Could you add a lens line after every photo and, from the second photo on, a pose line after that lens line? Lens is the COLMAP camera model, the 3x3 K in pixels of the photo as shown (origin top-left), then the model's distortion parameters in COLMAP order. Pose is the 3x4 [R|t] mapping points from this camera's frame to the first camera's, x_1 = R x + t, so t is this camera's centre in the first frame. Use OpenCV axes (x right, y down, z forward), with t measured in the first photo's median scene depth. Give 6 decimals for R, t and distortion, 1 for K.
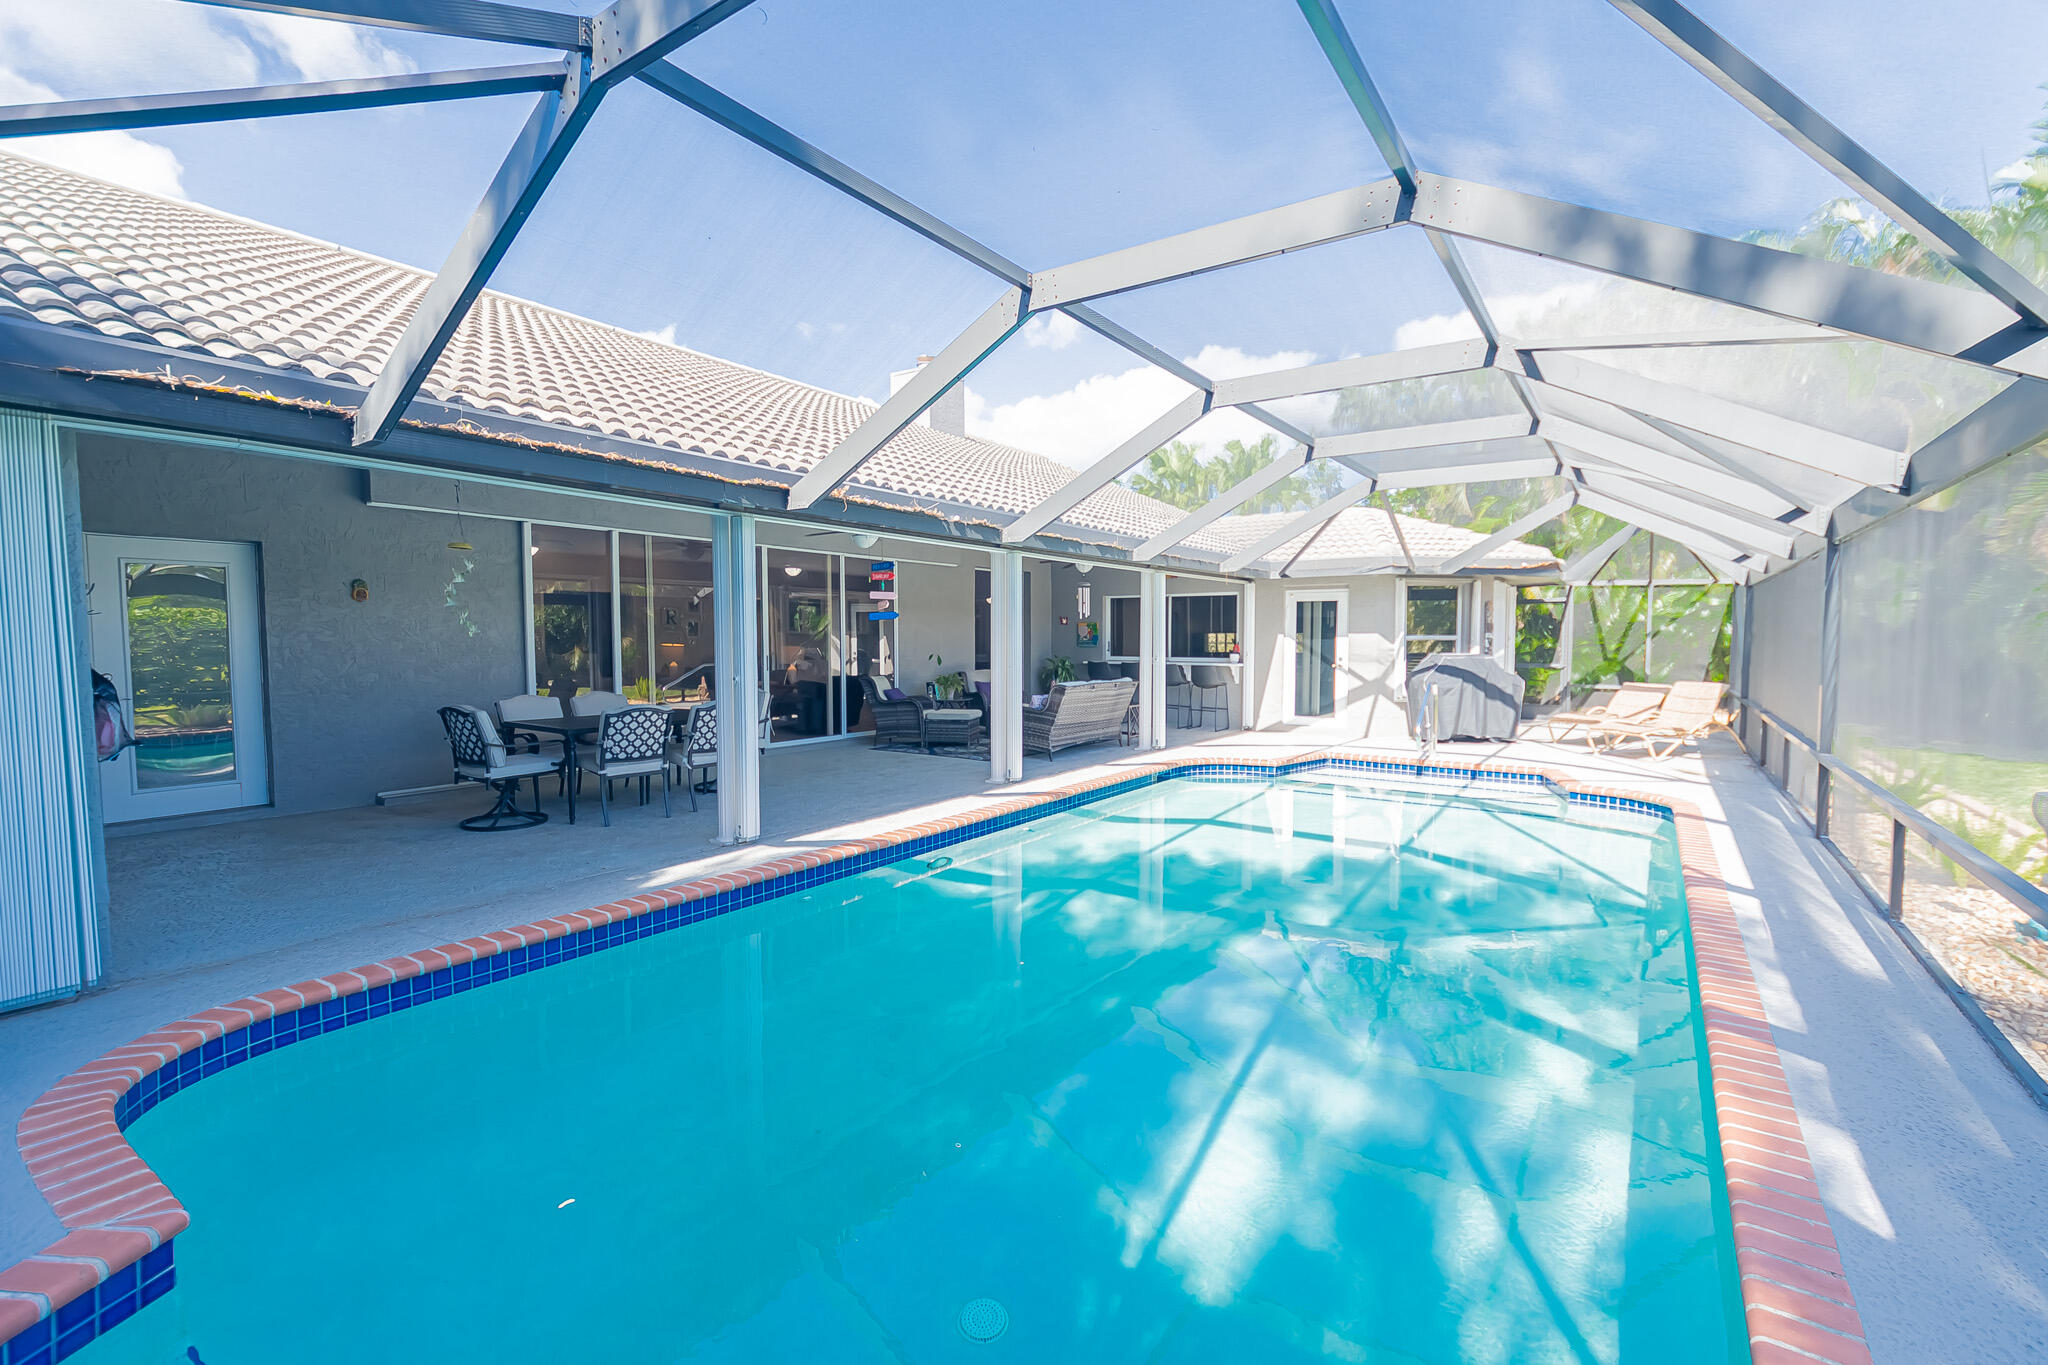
lens RADIAL K [[912.4, 0, 1018.8], [0, 912.4, 691.0], [0, 0, 1]] dist [-0.011883, -0.001684]
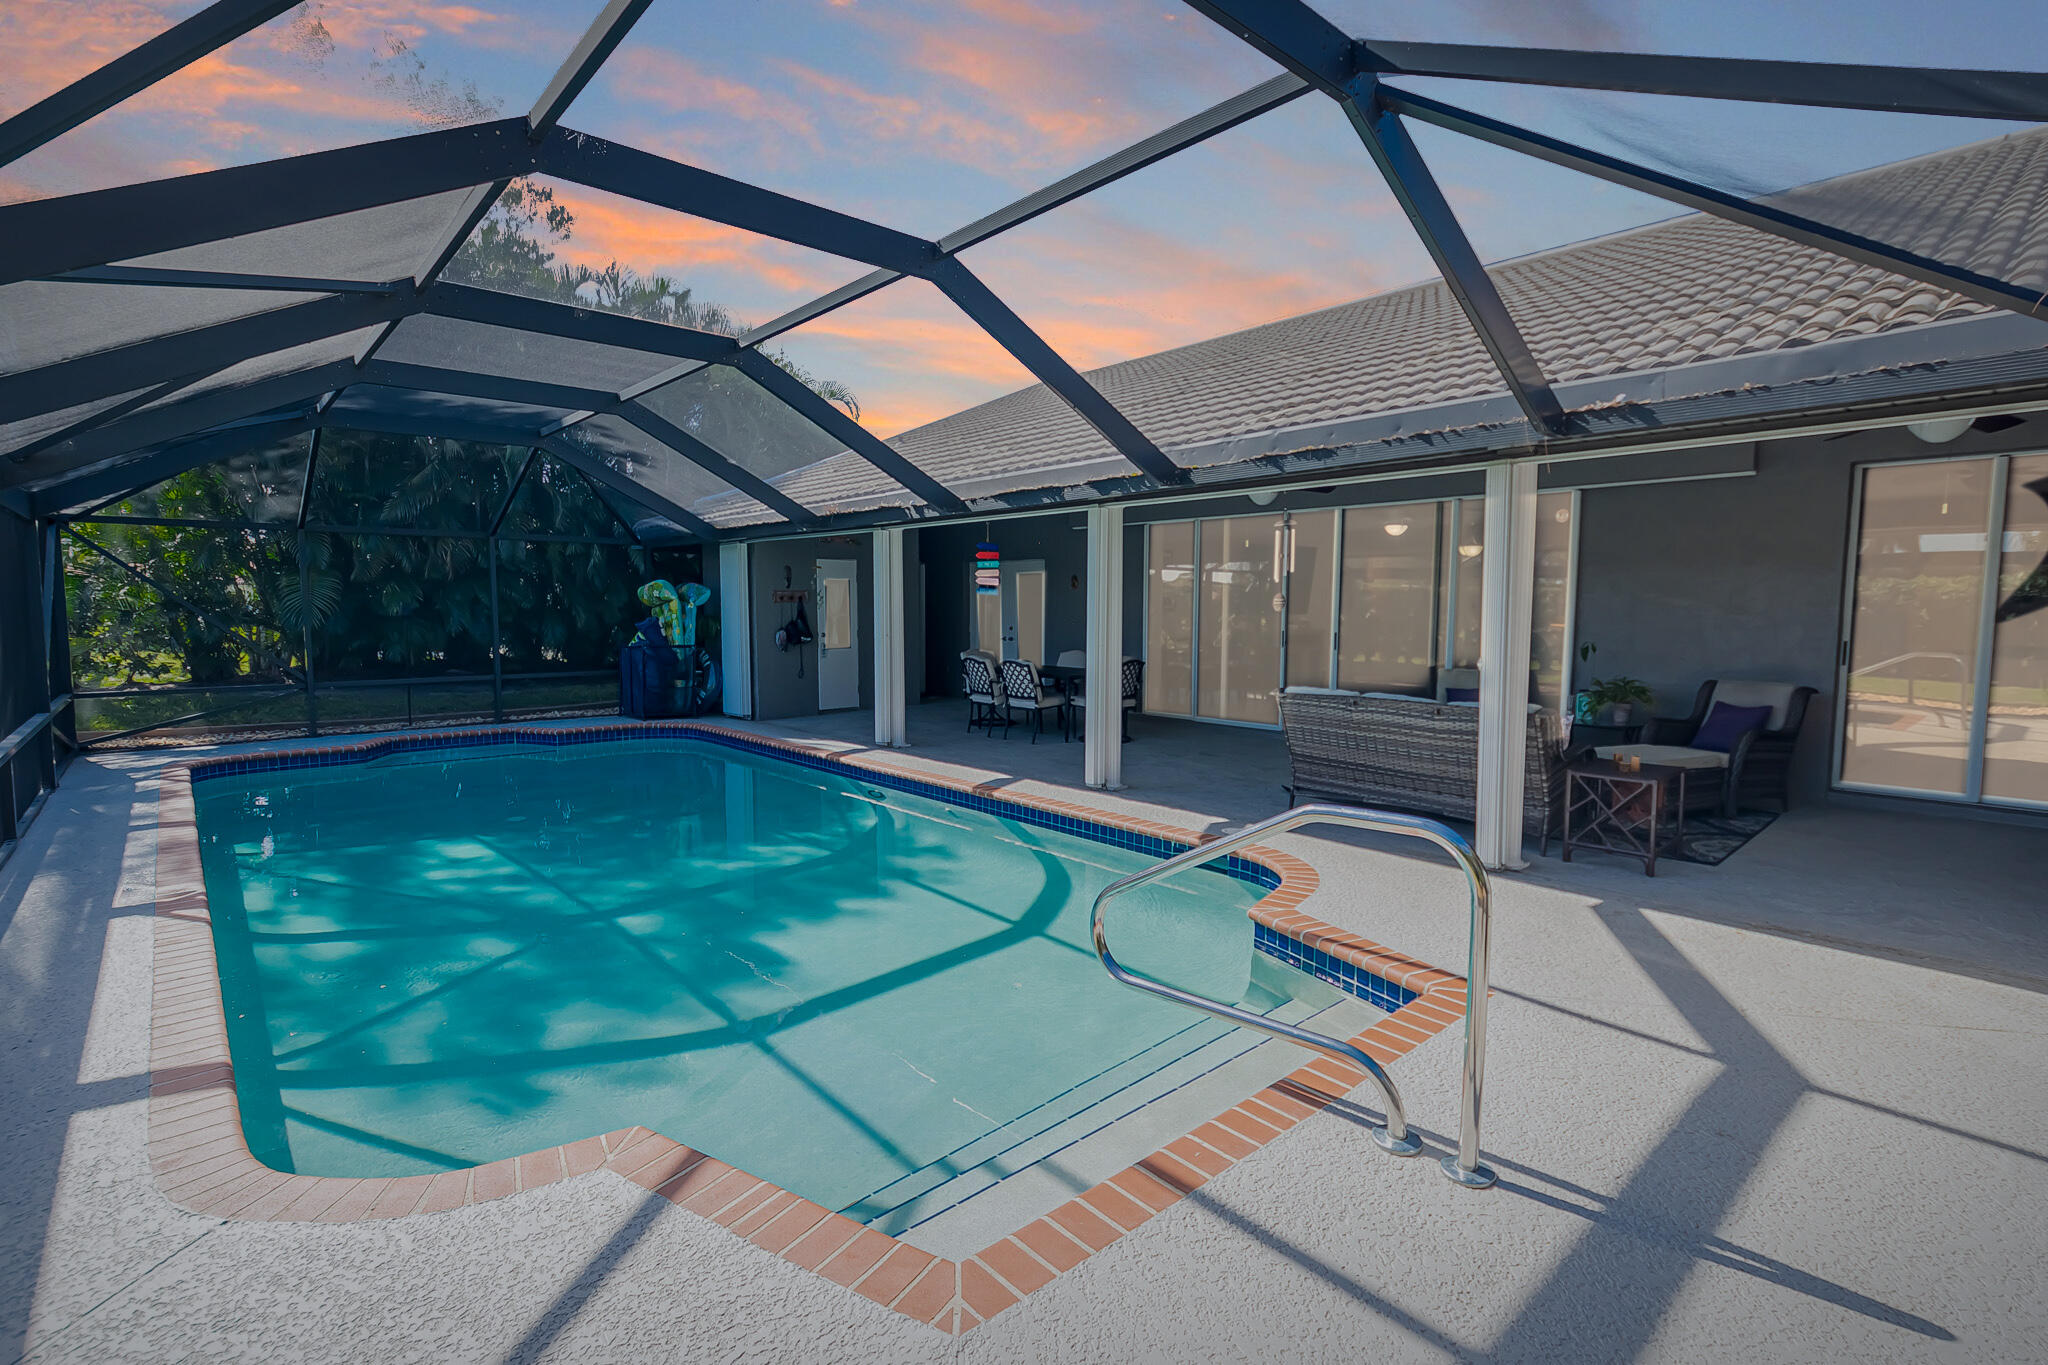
lens RADIAL K [[912.4, 0, 1018.5], [0, 912.4, 676.5], [0, 0, 1]] dist [-0.011883, -0.001684]
pose [[-0.280493, 0.086580, -0.955943, 0.968877], [-0.055528, 0.992792, 0.106210, -0.104637], [0.958249, 0.082873, -0.273663, 1.439500]]
